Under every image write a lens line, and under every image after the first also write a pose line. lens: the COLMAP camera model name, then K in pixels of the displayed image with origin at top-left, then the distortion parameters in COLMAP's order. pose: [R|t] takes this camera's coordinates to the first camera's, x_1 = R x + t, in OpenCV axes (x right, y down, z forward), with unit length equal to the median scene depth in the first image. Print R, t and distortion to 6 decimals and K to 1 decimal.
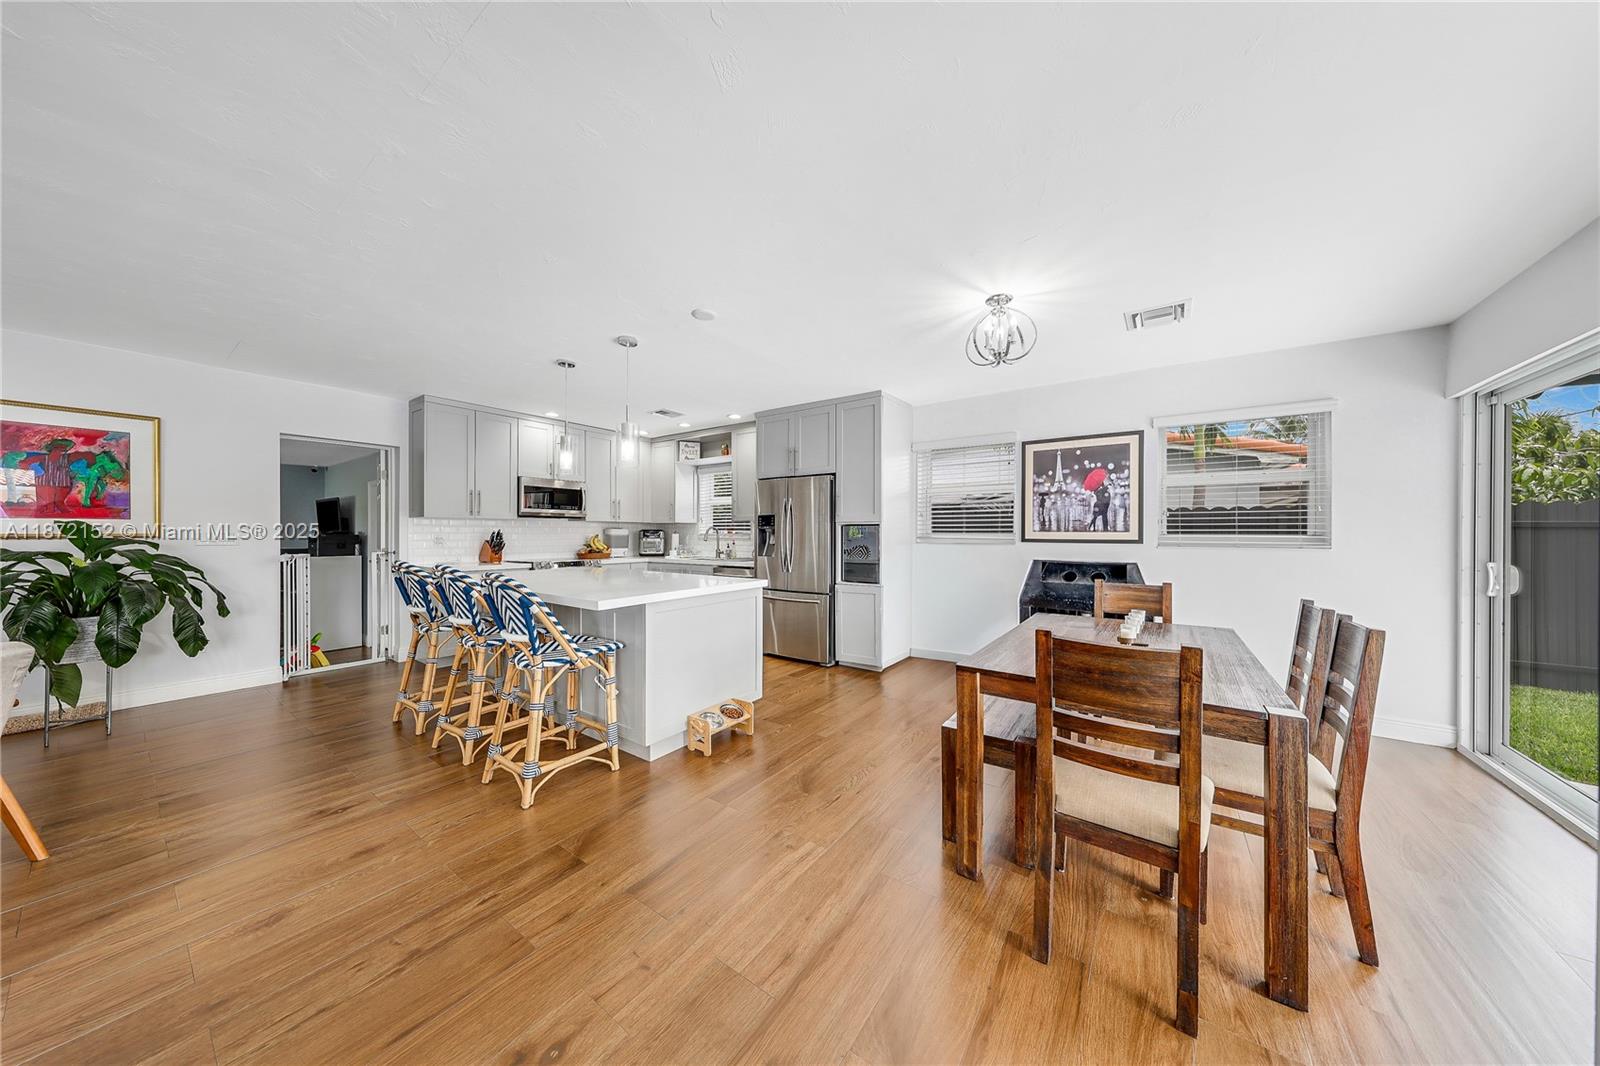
lens RADIAL K [[500.0, 0, 798.5], [0, 500.0, 536.5], [0, 0, 1]] dist [0.005263, 0.000091]
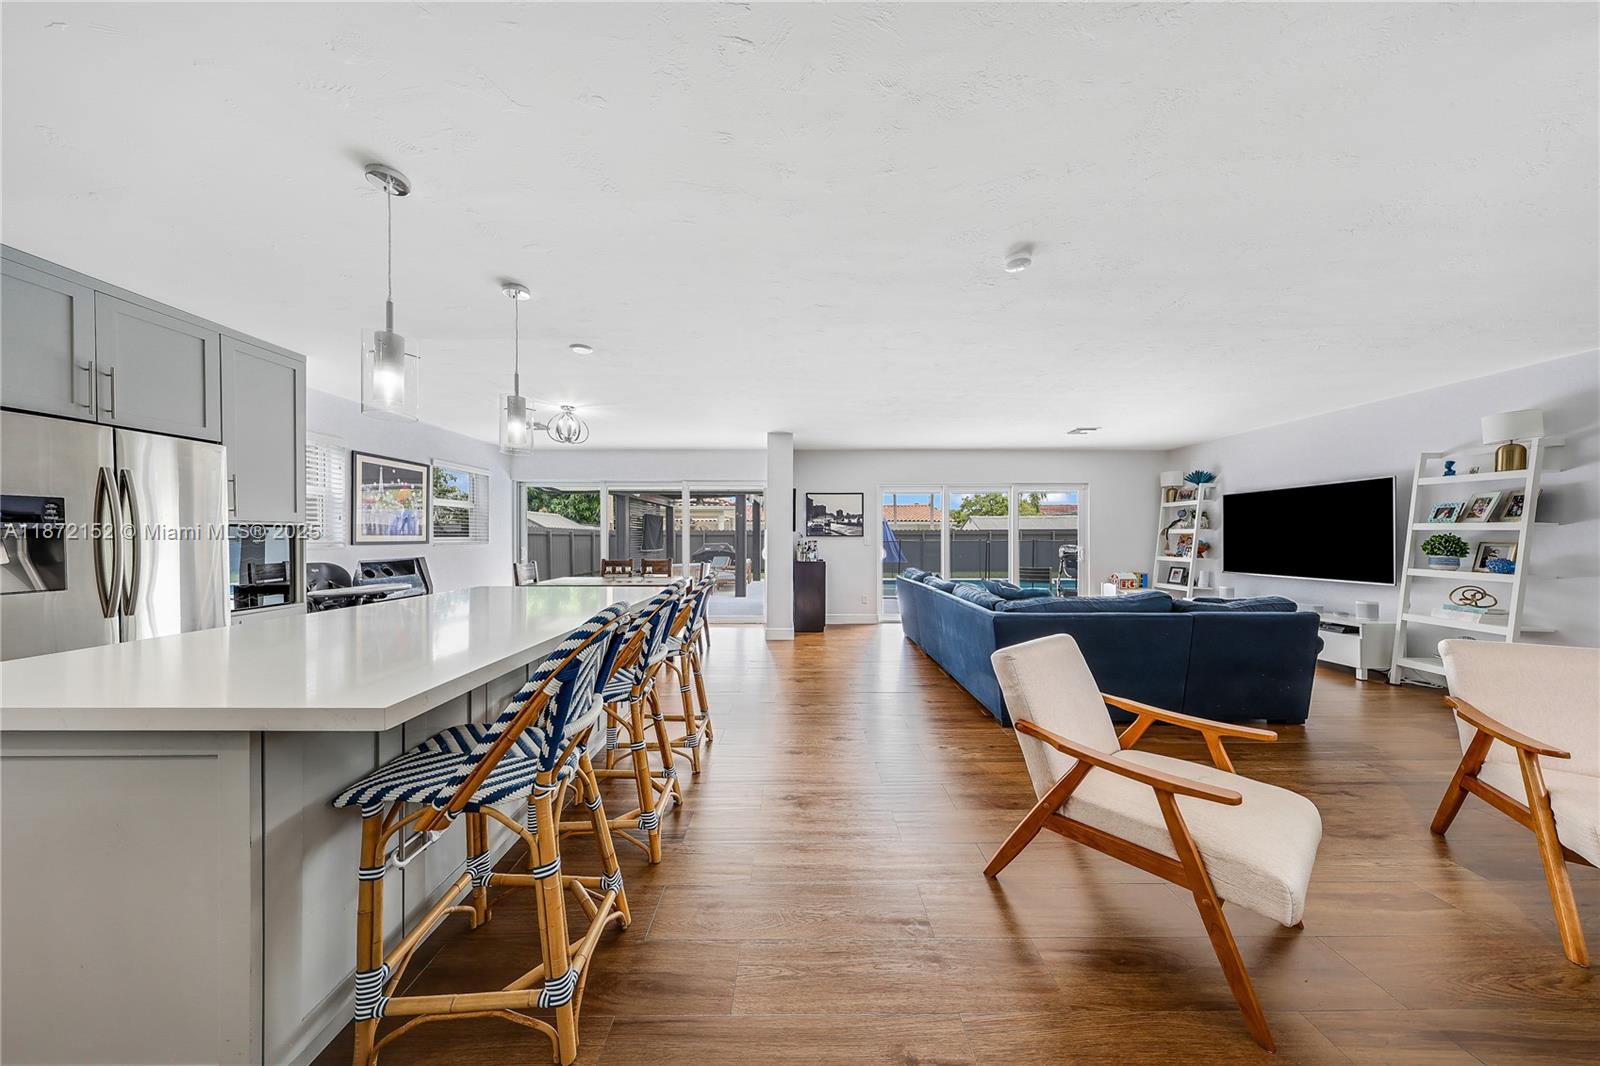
lens RADIAL K [[455.7, 0, 801.3], [0, 455.7, 535.7], [0, 0, 1]] dist [-0.000455, -0.000071]
pose [[-0.591547, -0.002366, 0.806267, -0.905371], [0.004539, 0.999970, 0.006265, -0.011093], [-0.806258, 0.007365, -0.591519, 0.827558]]
